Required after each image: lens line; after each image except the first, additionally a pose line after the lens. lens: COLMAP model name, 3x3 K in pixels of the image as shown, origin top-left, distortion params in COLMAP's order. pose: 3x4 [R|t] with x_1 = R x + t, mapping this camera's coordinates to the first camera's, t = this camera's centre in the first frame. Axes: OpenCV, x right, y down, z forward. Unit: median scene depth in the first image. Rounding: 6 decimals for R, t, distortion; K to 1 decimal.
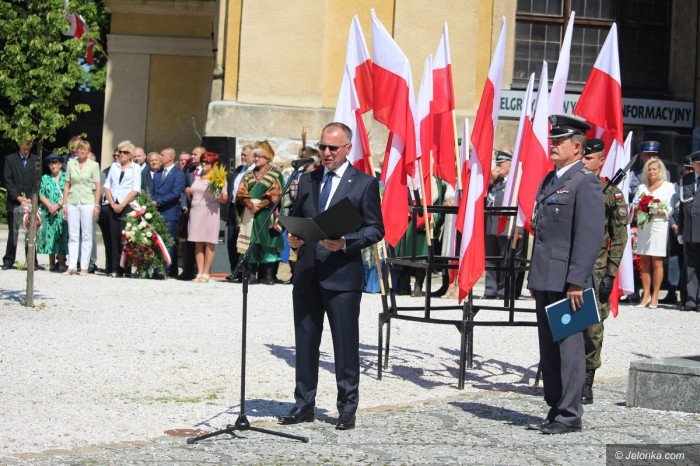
lens RADIAL K [[2113.4, 0, 350.0], [0, 2113.4, 233.0], [0, 0, 1]] dist [-0.261075, 0.348109]
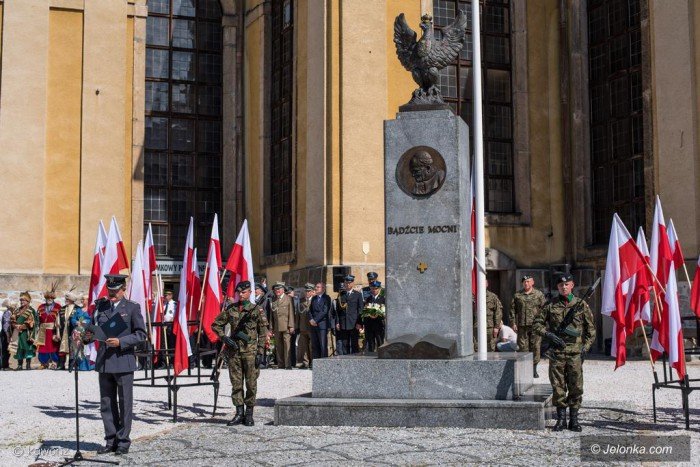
lens RADIAL K [[1018.7, 0, 352.6], [0, 1018.7, 232.6], [0, 0, 1]] dist [-0.091694, 0.006762]
pose [[0.947850, -0.033969, 0.316901, -0.052143], [0.063732, 0.994423, -0.084030, -0.004019], [-0.312279, 0.099844, 0.944729, 0.082395]]
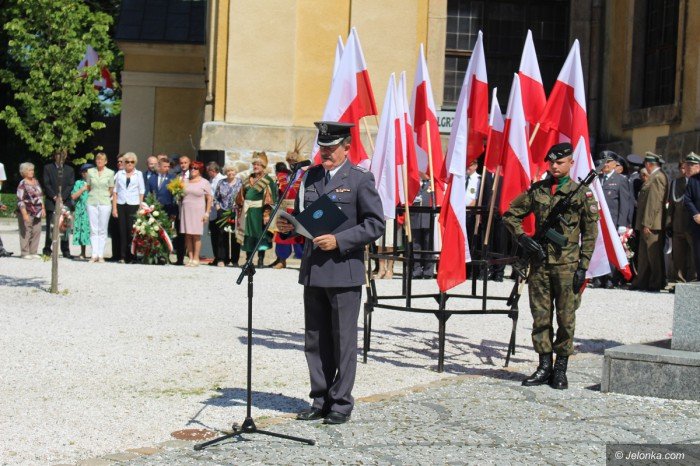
lens RADIAL K [[1480.2, 0, 336.4], [0, 1480.2, 231.7], [0, 0, 1]] dist [0.001001, 0.075336]
pose [[0.999625, -0.010918, 0.025118, -0.014564], [0.010719, 0.999910, 0.008025, -0.004468], [-0.025204, -0.007753, 0.999652, 0.163707]]
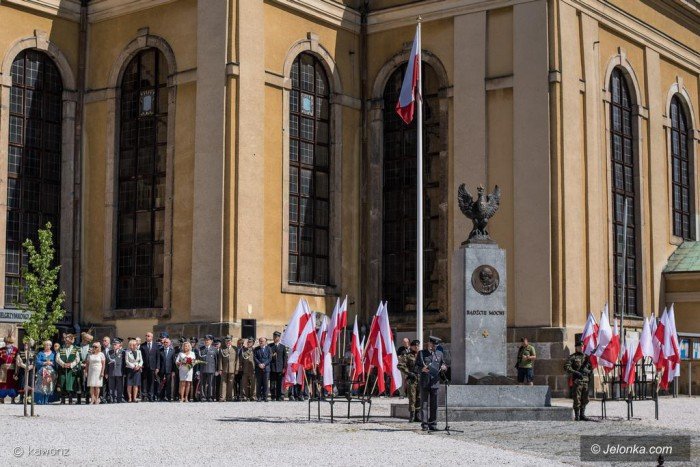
lens RADIAL K [[1281.8, 0, 292.5], [0, 1281.8, 234.9], [0, 0, 1]] dist [-0.037669, -0.325723]
pose [[0.686241, 0.030995, 0.726714, -0.973266], [0.044068, 0.995485, -0.084072, -0.032385], [-0.726038, 0.089718, 0.681776, -0.142350]]
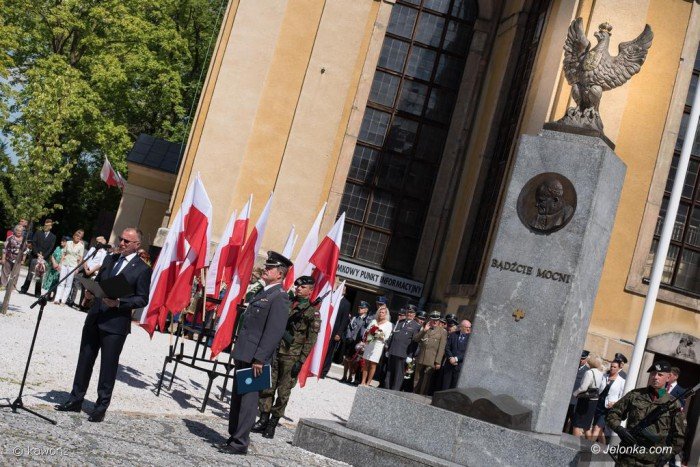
lens RADIAL K [[1073.2, 0, 332.4], [0, 1073.2, 241.1], [0, 0, 1]] dist [-0.098524, 0.023137]
pose [[0.976808, 0.210643, 0.038408, 0.065071], [-0.206704, 0.974487, -0.087451, -0.001871], [-0.055849, 0.077484, 0.995428, 0.122588]]
